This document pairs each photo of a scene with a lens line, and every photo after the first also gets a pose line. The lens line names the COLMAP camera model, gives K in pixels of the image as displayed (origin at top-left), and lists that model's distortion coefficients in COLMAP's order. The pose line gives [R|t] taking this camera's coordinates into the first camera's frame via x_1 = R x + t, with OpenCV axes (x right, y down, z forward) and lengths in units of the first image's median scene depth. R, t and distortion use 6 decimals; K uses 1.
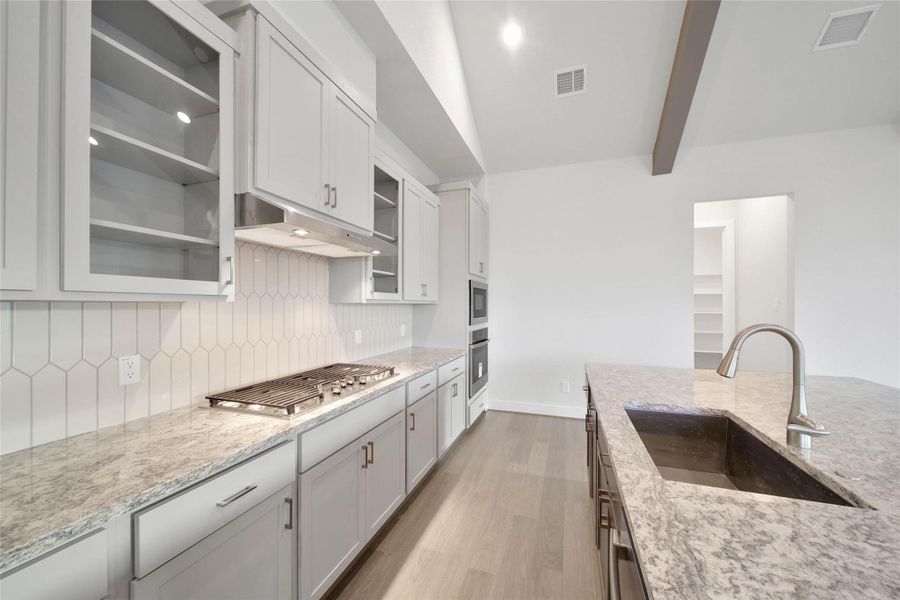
lens RADIAL K [[324.8, 0, 464.0], [0, 324.8, 305.1], [0, 0, 1]] dist [-0.000076, -0.000009]
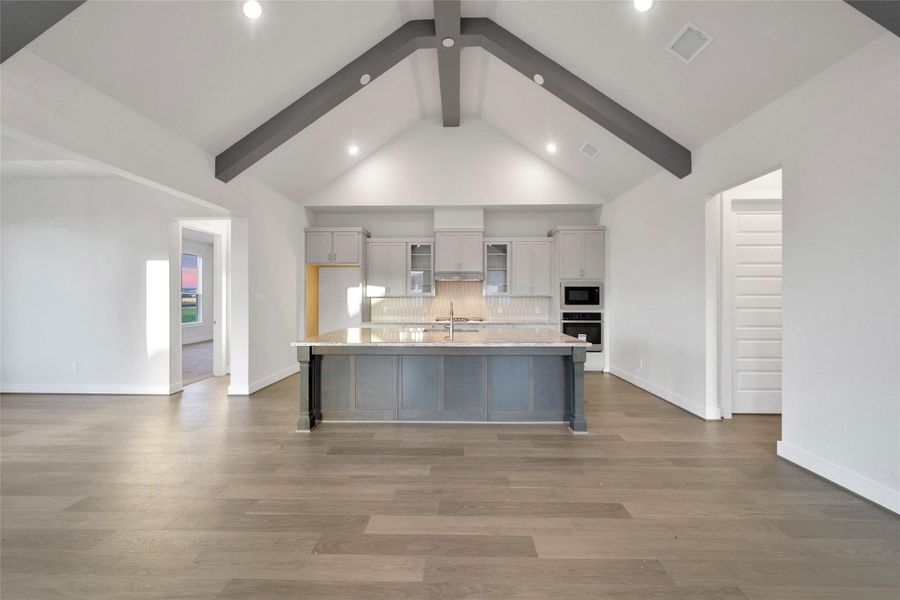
lens RADIAL K [[332.1, 0, 453.2], [0, 332.1, 296.7], [0, 0, 1]] dist [0.000674, 0.000041]
pose [[0.318039, -0.001578, -0.948076, 2.012822], [0.003329, 0.999994, -0.000548, -0.003621], [0.948072, -0.002982, 0.318043, -0.127644]]
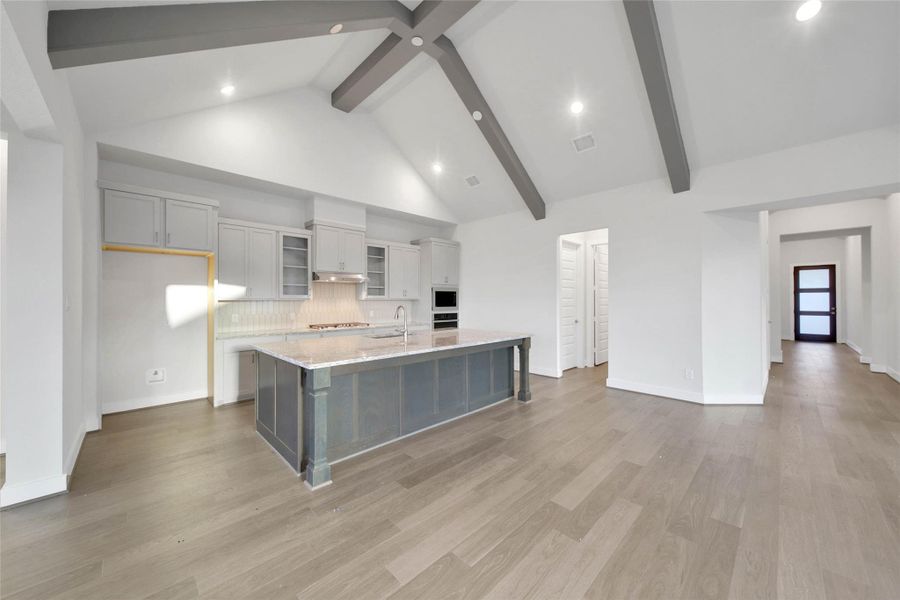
lens RADIAL K [[327.1, 0, 459.2], [0, 327.1, 299.2], [0, 0, 1]] dist [0.000316, 0.000028]
pose [[0.901844, -0.004592, -0.432038, 1.353013], [0.004390, 0.999989, -0.001465, -0.003021], [0.432040, -0.000575, 0.901854, -0.929932]]
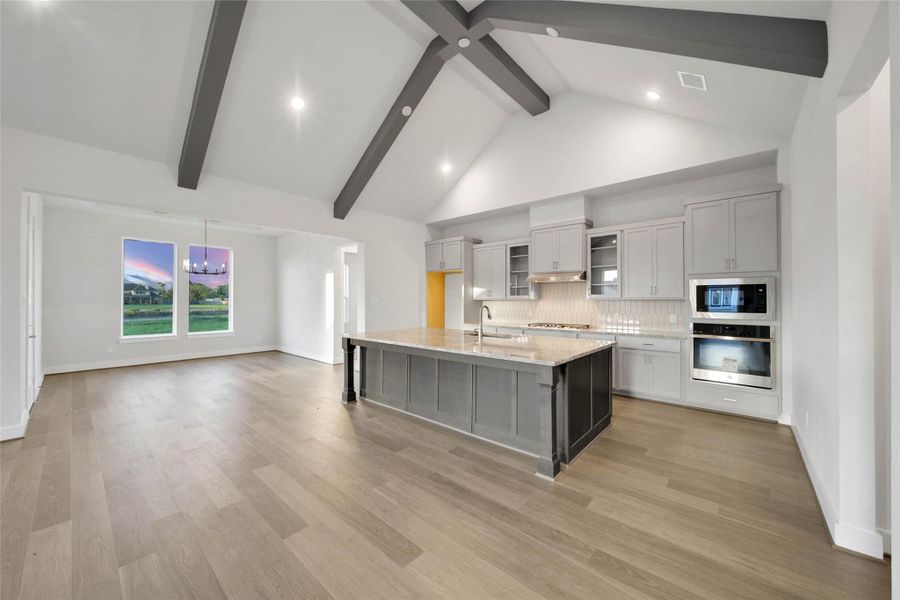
lens RADIAL K [[332.1, 0, 453.2], [0, 332.1, 296.7], [0, 0, 1]] dist [0.000674, 0.000041]
pose [[-0.368564, -0.011682, -0.929529, 1.973034], [0.000472, 0.999919, -0.012754, 0.002052], [0.929602, -0.005139, -0.368528, 0.862571]]
